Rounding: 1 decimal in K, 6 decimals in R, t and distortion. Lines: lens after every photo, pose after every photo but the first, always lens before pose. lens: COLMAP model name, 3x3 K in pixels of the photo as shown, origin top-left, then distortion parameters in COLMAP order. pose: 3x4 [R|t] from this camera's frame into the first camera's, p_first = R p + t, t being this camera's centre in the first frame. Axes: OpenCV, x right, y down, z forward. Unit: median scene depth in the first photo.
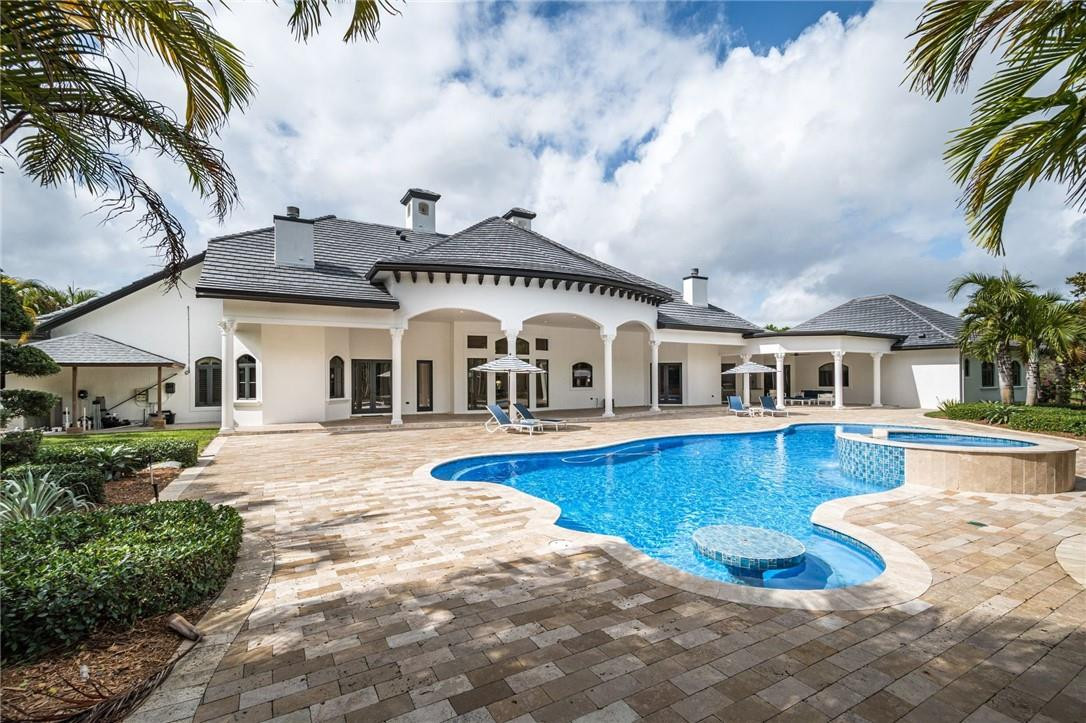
lens RADIAL K [[474.1, 0, 528.1], [0, 474.1, 365.8], [0, 0, 1]] dist [0.001485, 0.000207]
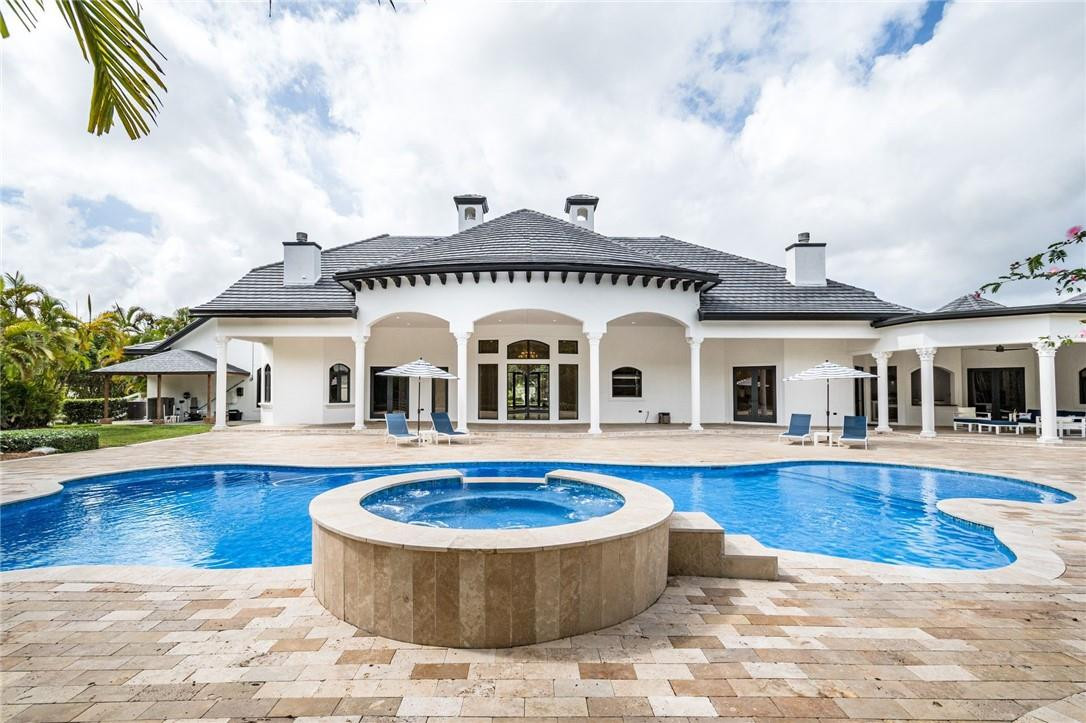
lens RADIAL K [[474.1, 0, 528.1], [0, 474.1, 365.8], [0, 0, 1]] dist [0.001485, 0.000207]
pose [[0.874638, -0.014247, -0.484568, 0.413333], [0.006656, 0.999827, -0.017383, 0.004382], [0.484732, 0.011979, 0.874581, 0.220276]]
